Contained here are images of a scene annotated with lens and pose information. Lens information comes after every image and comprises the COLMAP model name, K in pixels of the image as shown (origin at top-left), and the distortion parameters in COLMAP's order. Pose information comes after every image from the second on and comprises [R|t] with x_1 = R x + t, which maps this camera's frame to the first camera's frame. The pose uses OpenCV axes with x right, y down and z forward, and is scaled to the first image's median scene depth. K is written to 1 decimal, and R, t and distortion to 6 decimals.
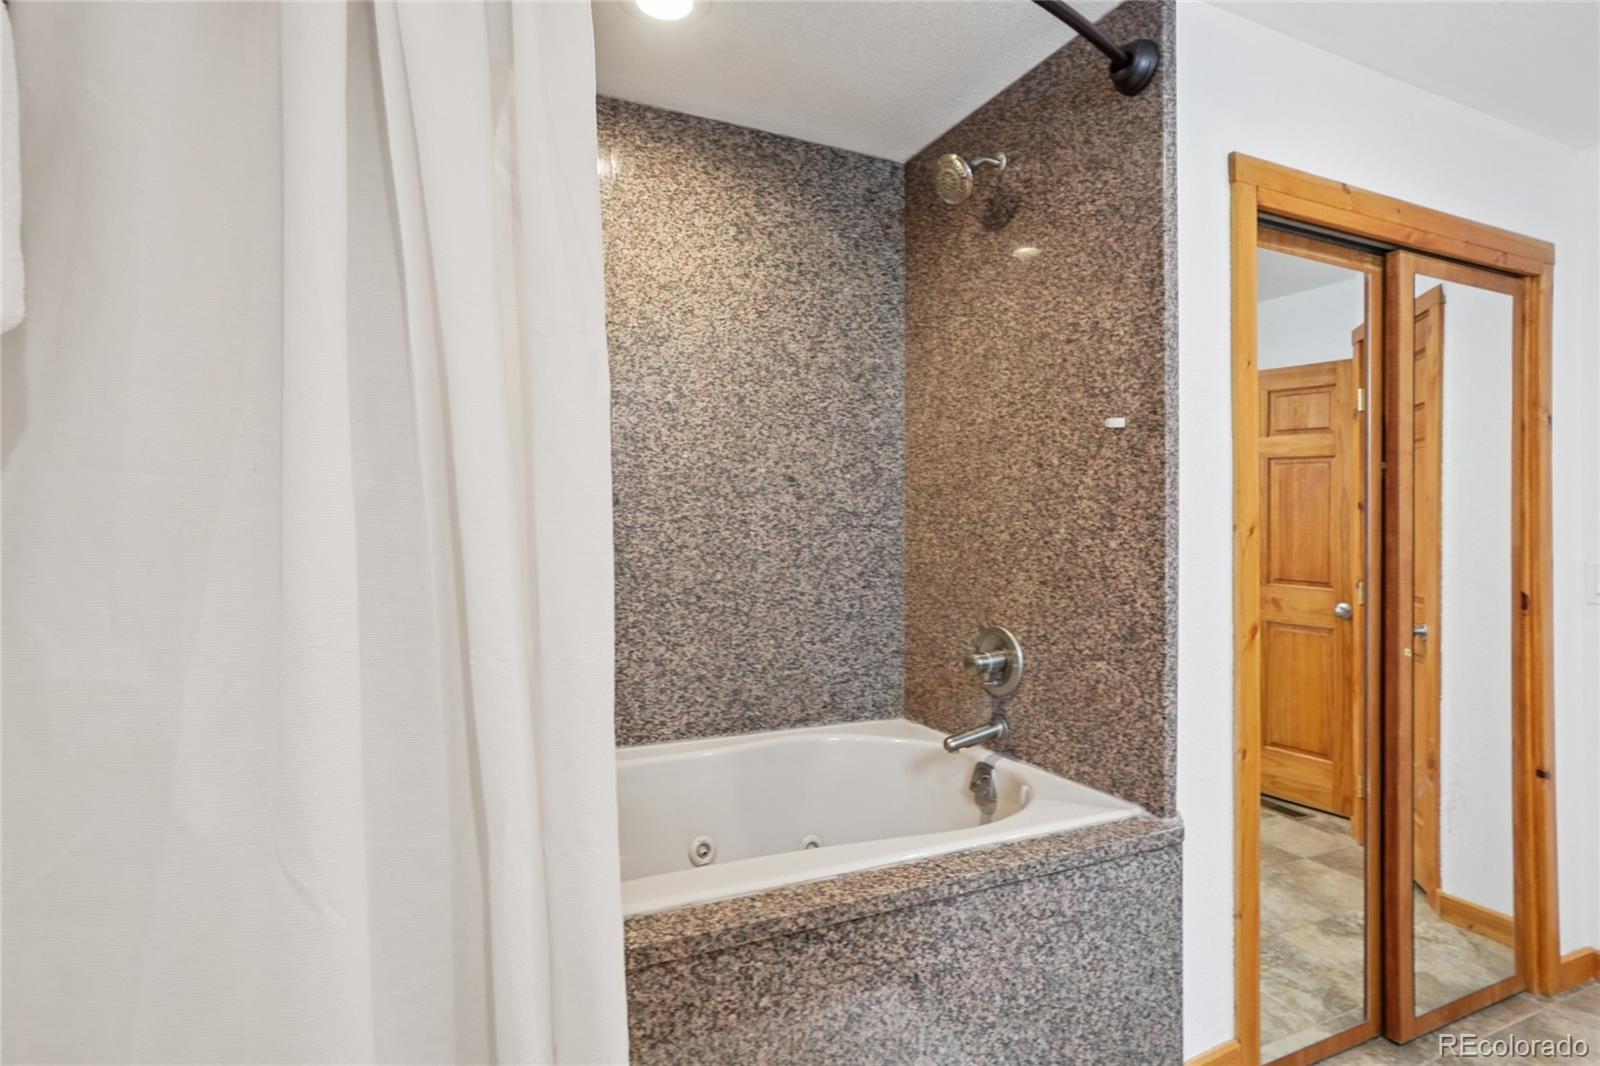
lens RADIAL K [[804.6, 0, 800.0], [0, 804.6, 533.0], [0, 0, 1]] dist [-0.037827, 0.020289]
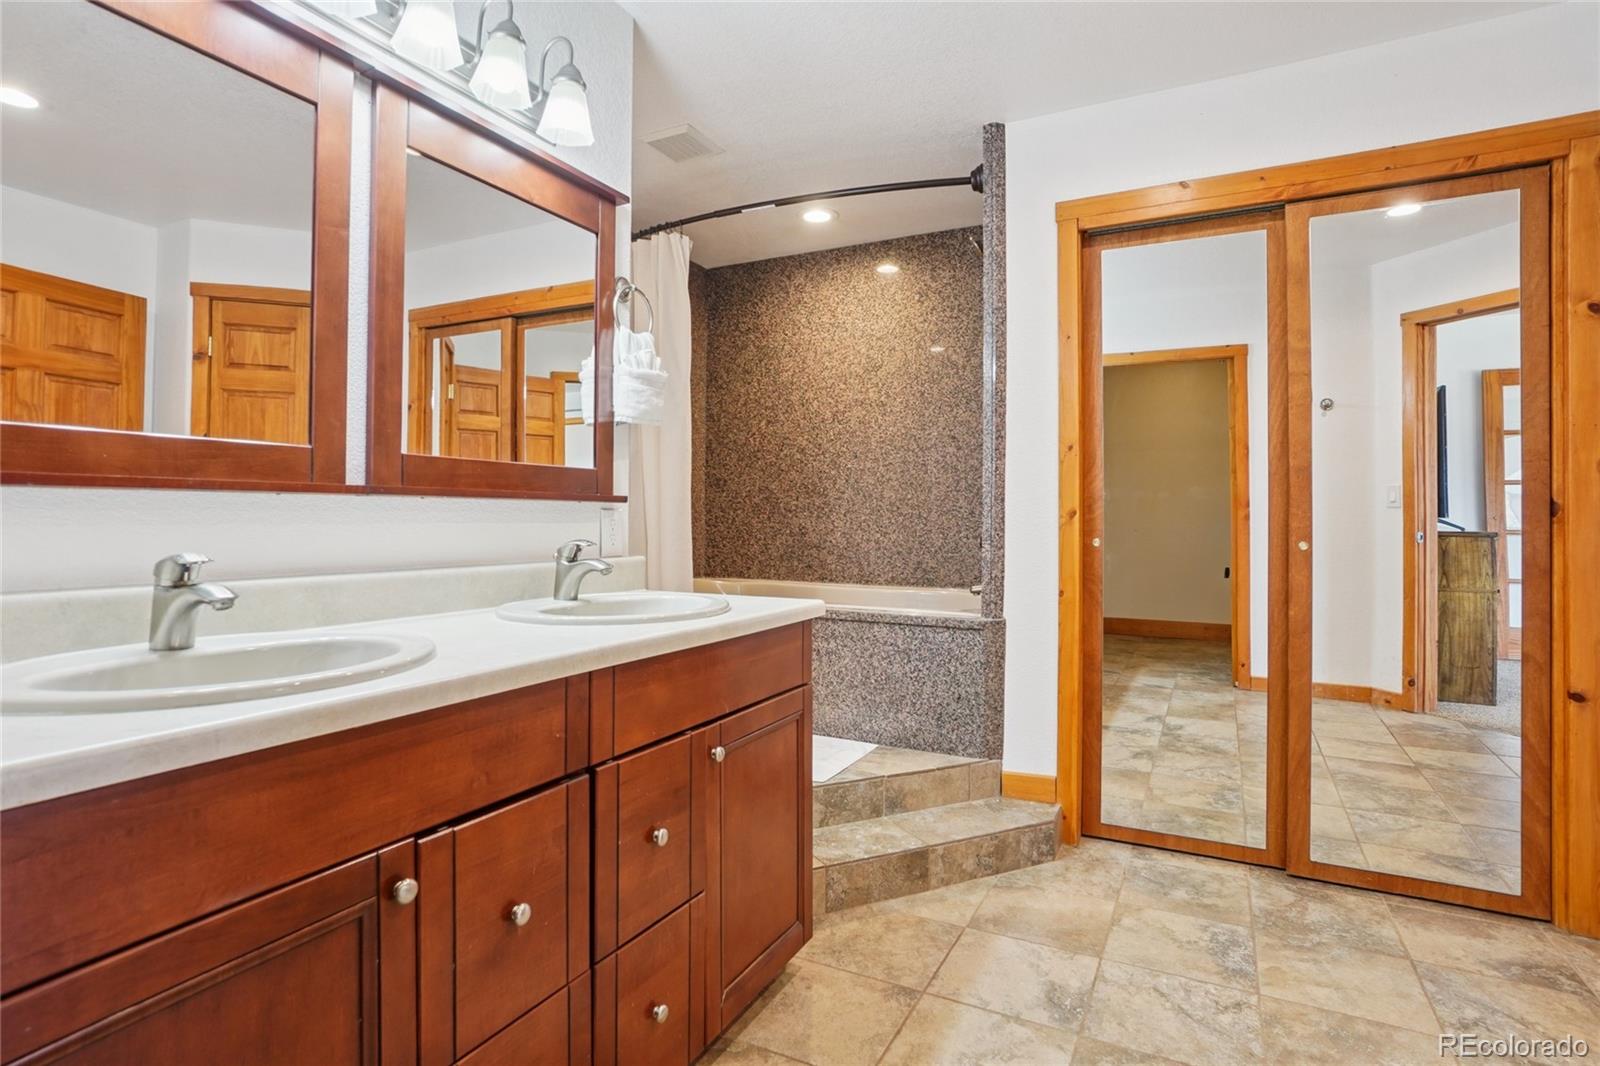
lens RADIAL K [[804.6, 0, 800.0], [0, 804.6, 533.0], [0, 0, 1]] dist [-0.037827, 0.020289]
pose [[0.619075, 0.015560, -0.785178, 1.139799], [-0.000584, 0.999813, 0.019352, 0.101146], [0.785332, -0.011522, 0.618968, -0.282434]]
